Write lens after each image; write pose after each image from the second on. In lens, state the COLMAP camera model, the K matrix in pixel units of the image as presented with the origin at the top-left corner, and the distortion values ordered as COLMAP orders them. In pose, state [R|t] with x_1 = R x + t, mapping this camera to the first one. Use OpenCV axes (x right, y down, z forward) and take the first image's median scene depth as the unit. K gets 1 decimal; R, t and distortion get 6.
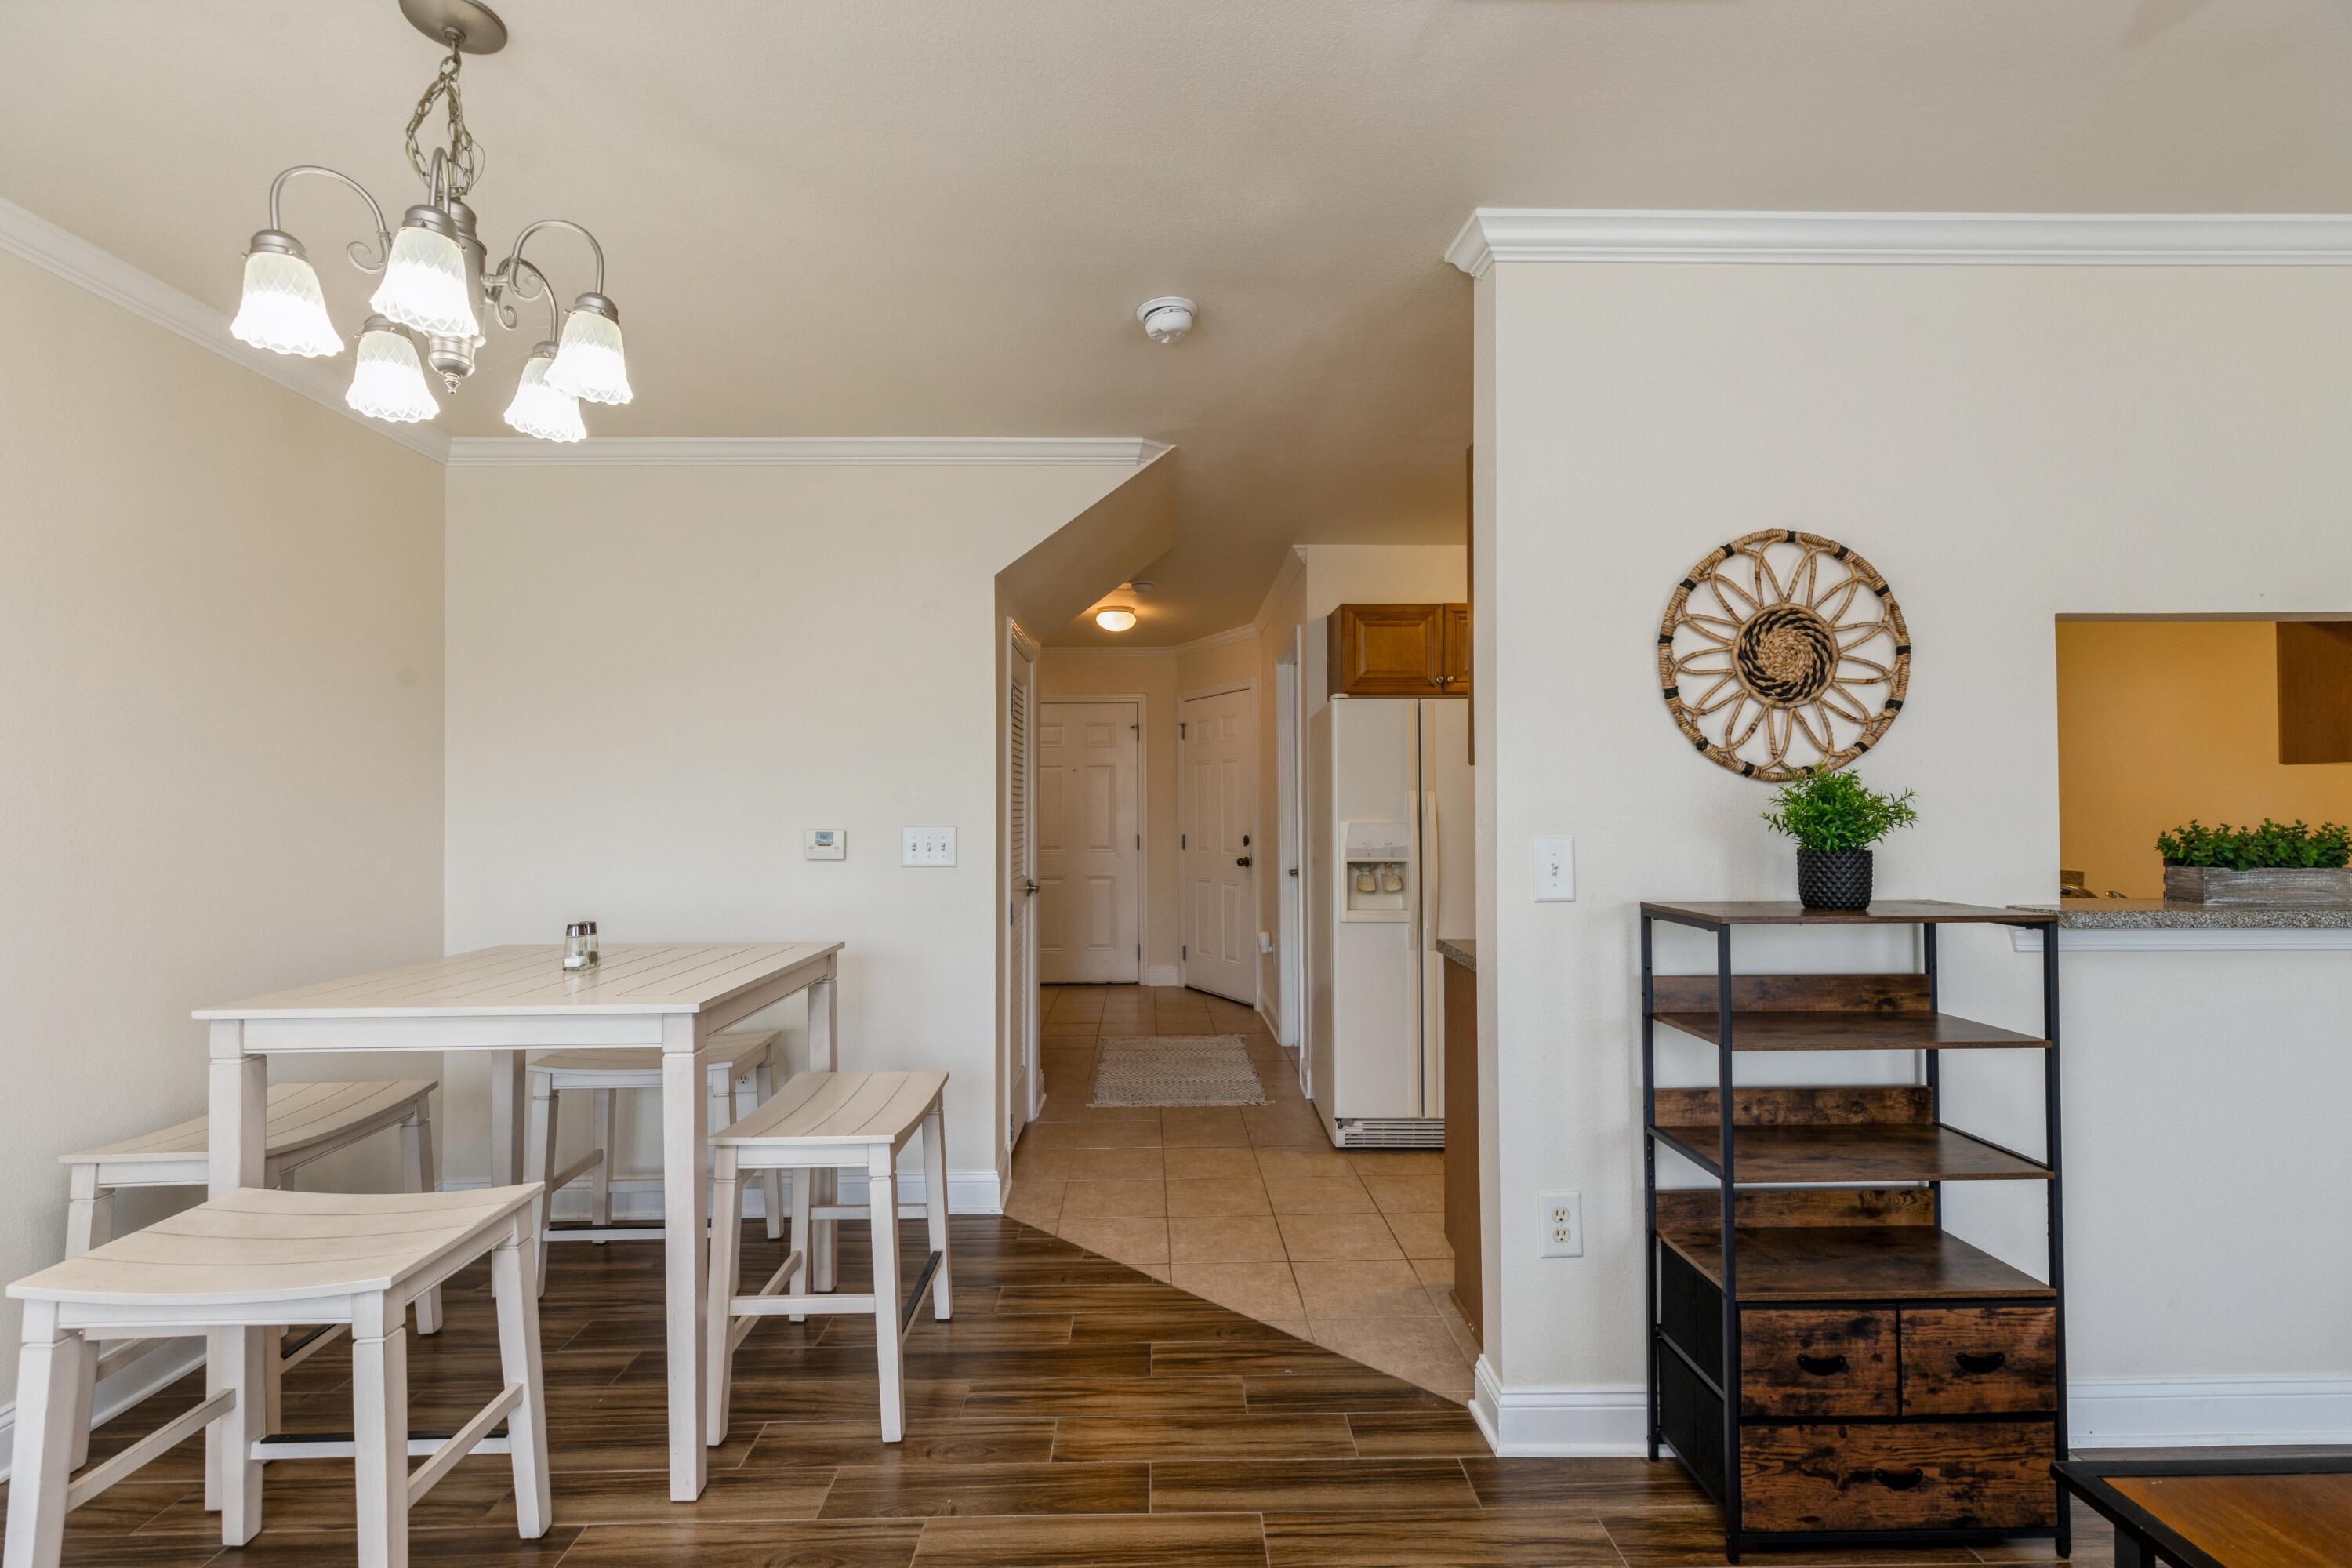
lens RADIAL K [[1055.5, 0, 1181.2], [0, 1055.5, 795.0], [0, 0, 1]] dist [0.014801, 0.000222]
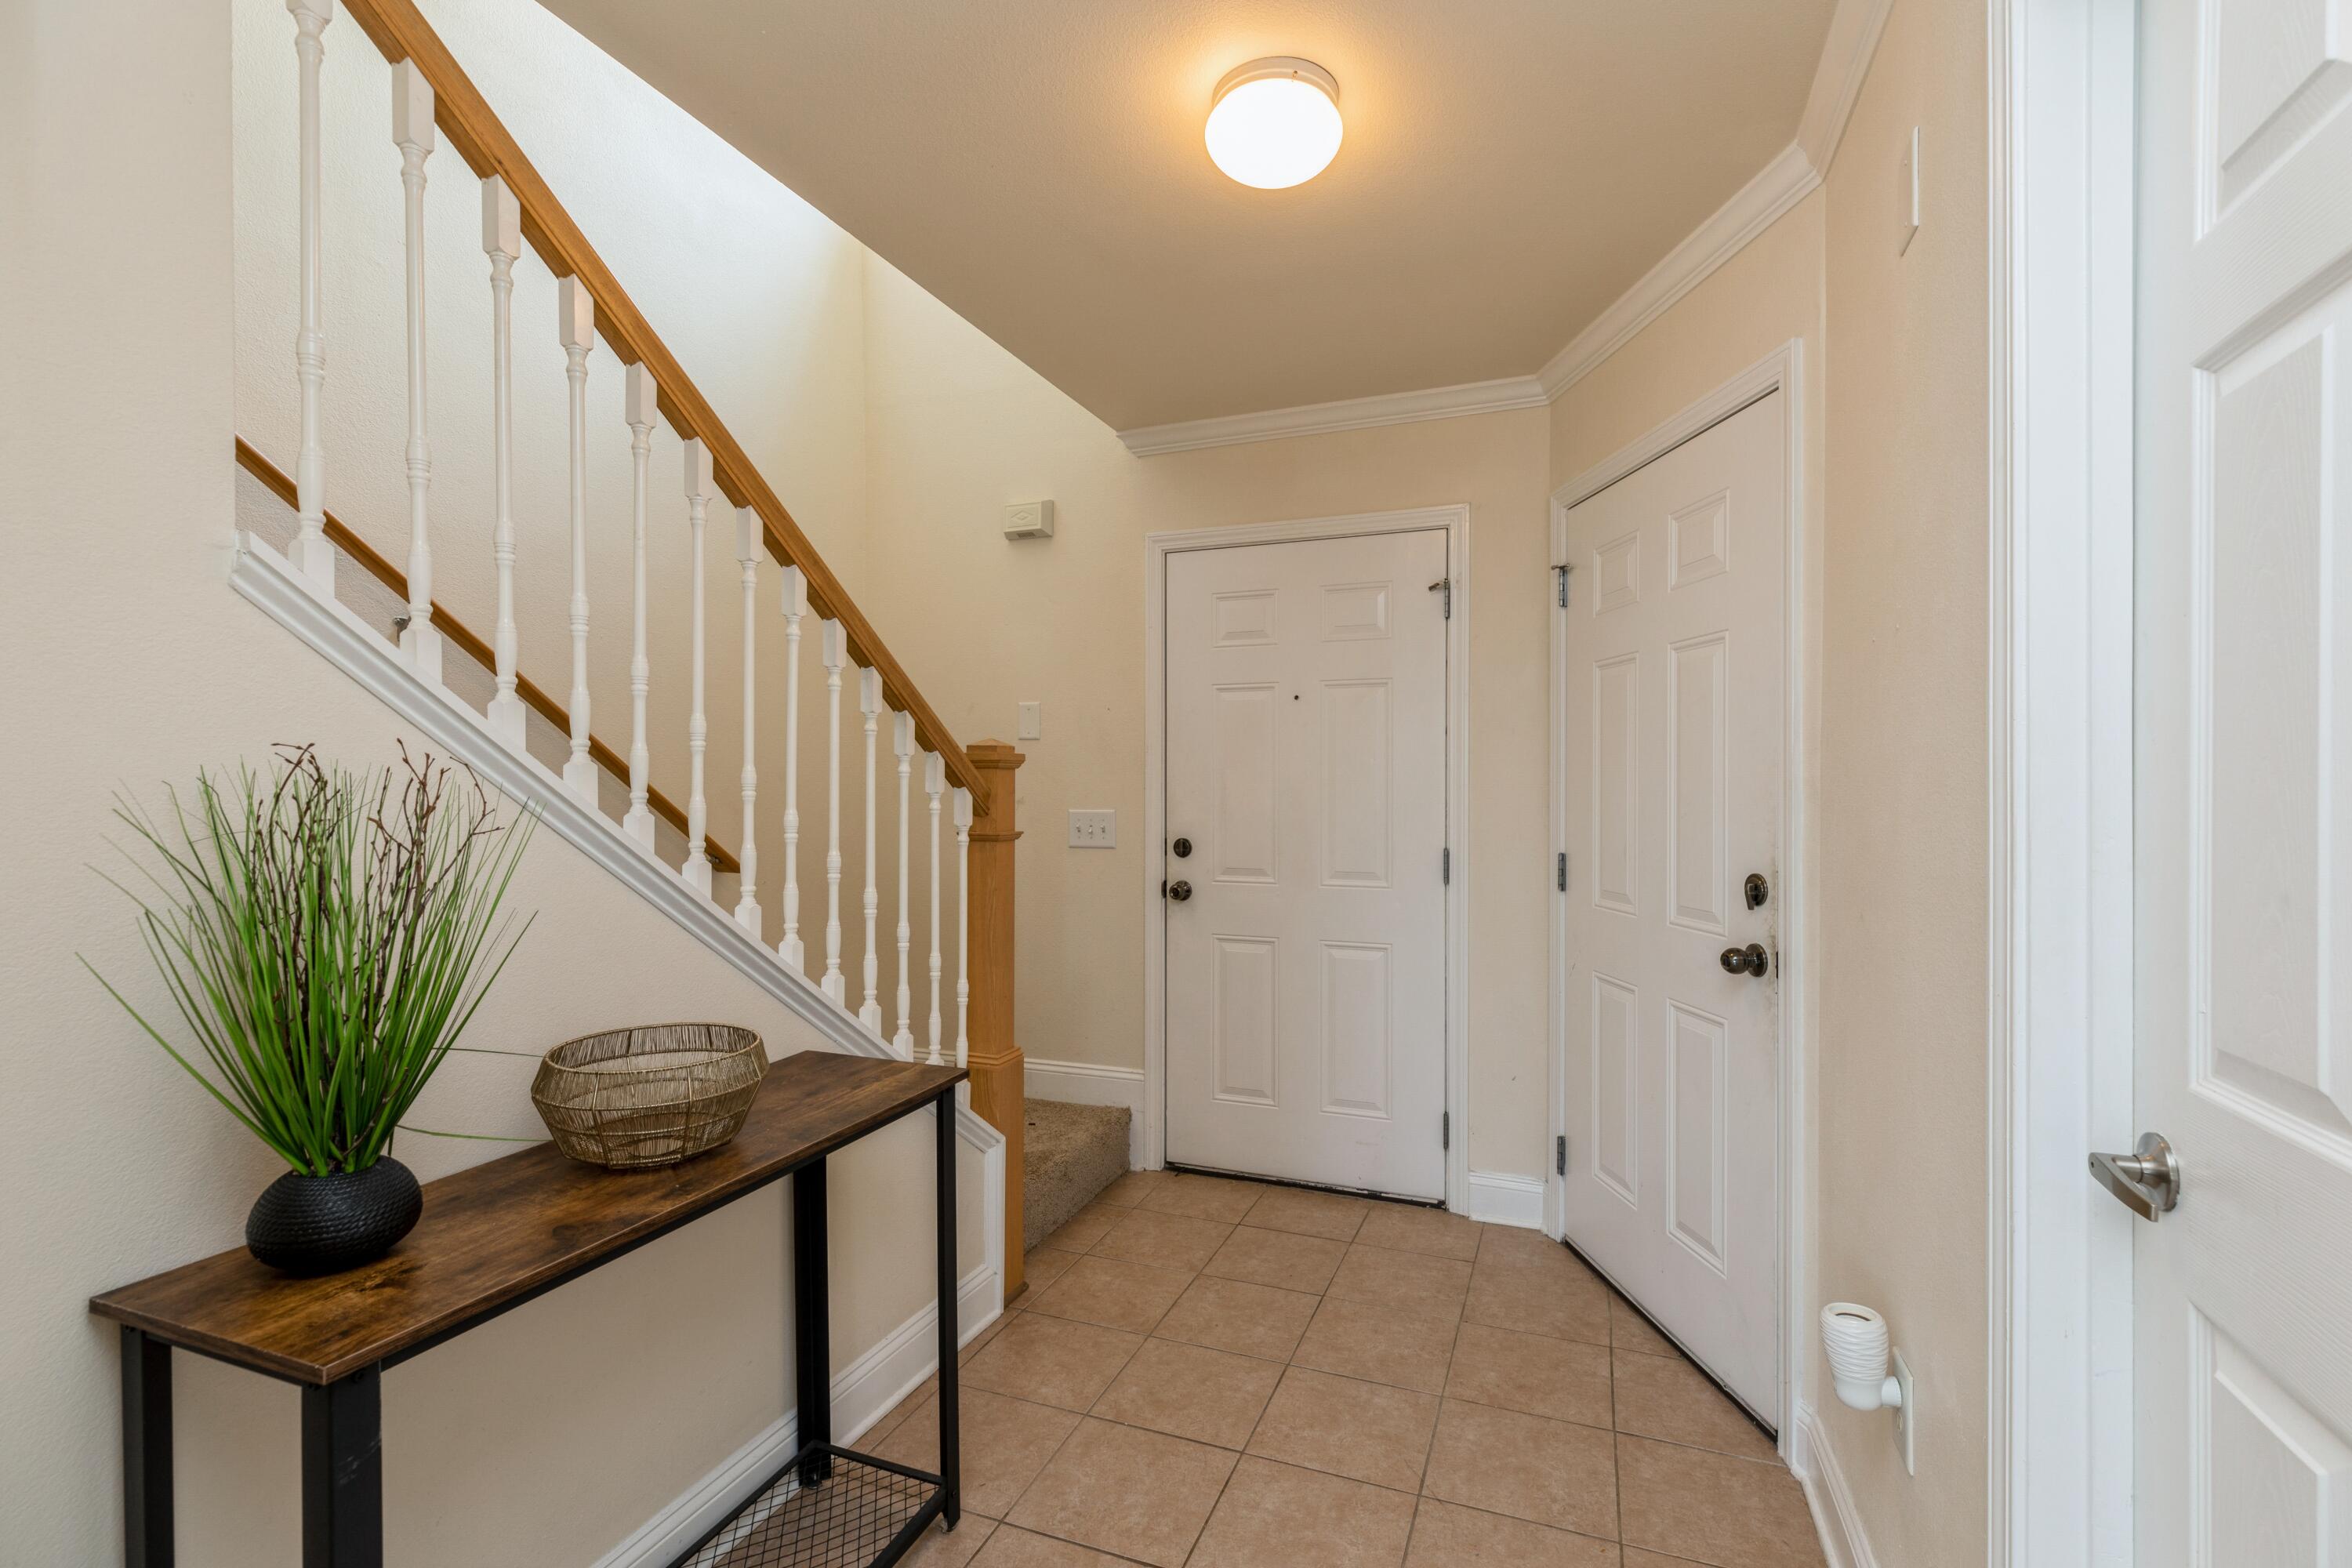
lens RADIAL K [[1055.5, 0, 1181.2], [0, 1055.5, 795.0], [0, 0, 1]] dist [0.014801, 0.000222]
pose [[0.921240, 0.011777, -0.388817, 0.029791], [-0.001903, 0.999666, 0.025772, 0.007944], [0.388991, -0.023002, 0.920954, 0.714368]]
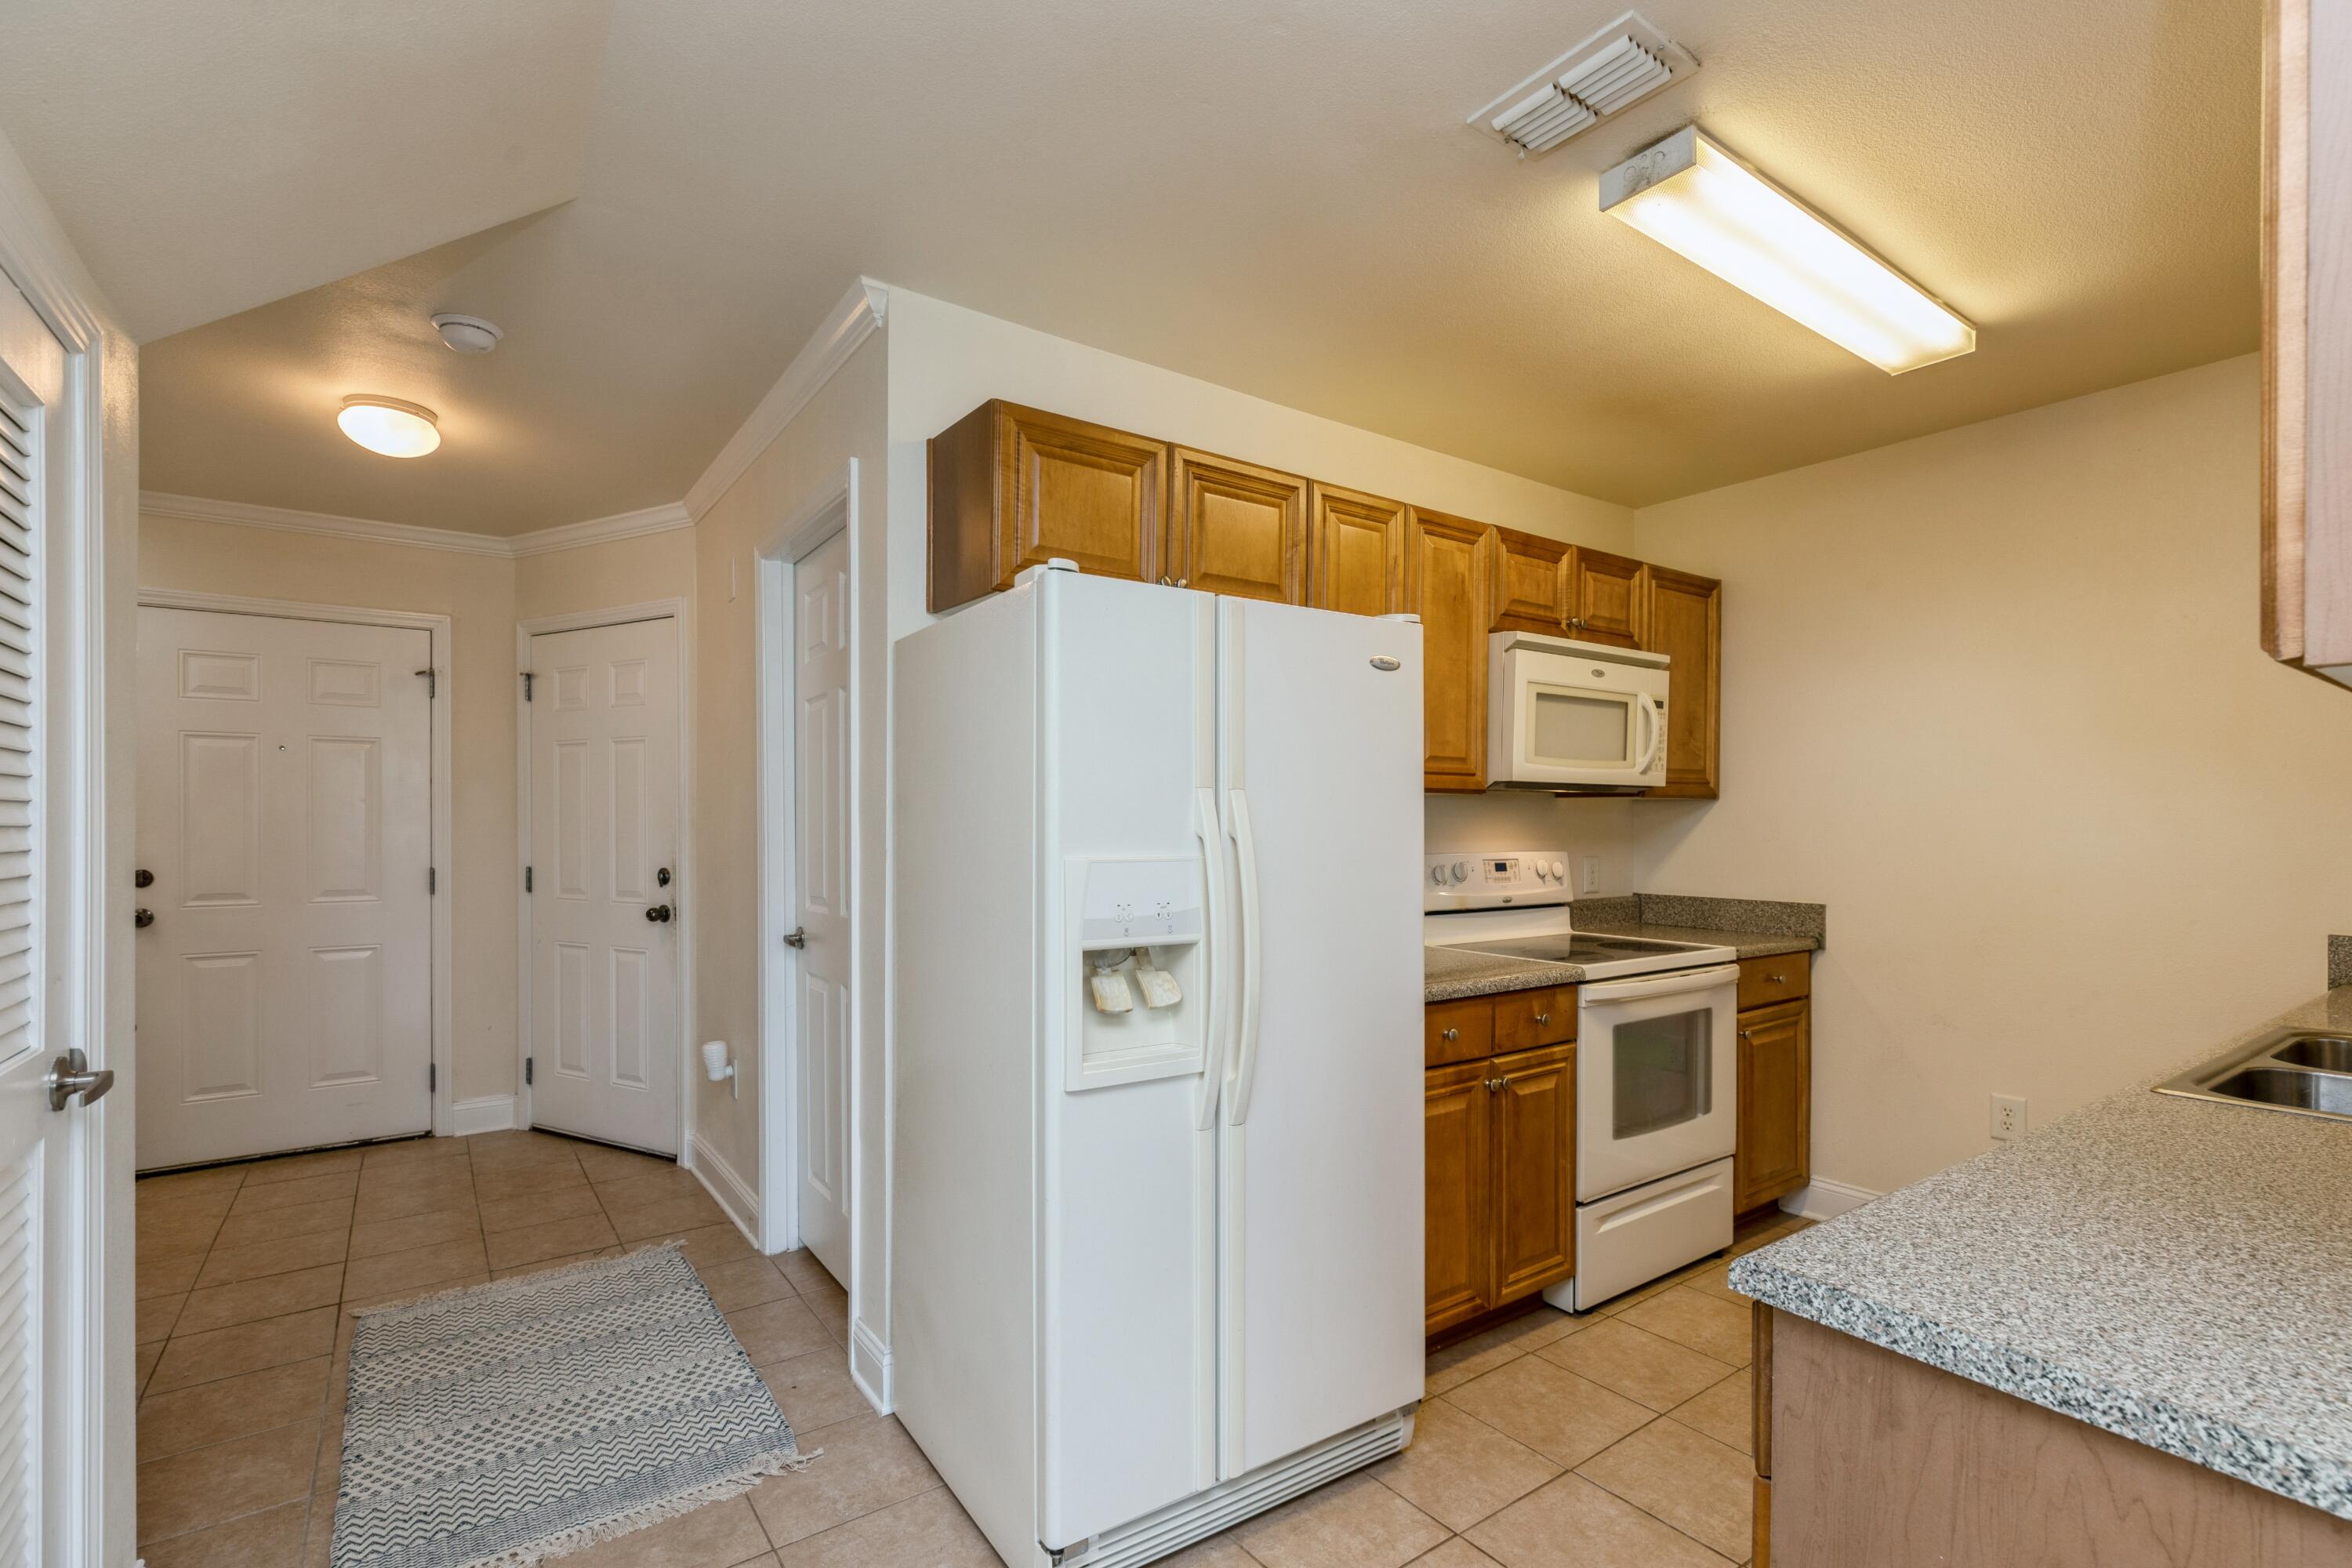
lens RADIAL K [[1062.2, 0, 1173.8], [0, 1062.2, 830.2], [0, 0, 1]] dist [0.002080, -0.000011]
pose [[0.830779, 0.003546, 0.556591, -0.034260], [-0.014886, 0.999764, 0.015851, 0.004029], [-0.556403, -0.021454, 0.830635, 0.391605]]
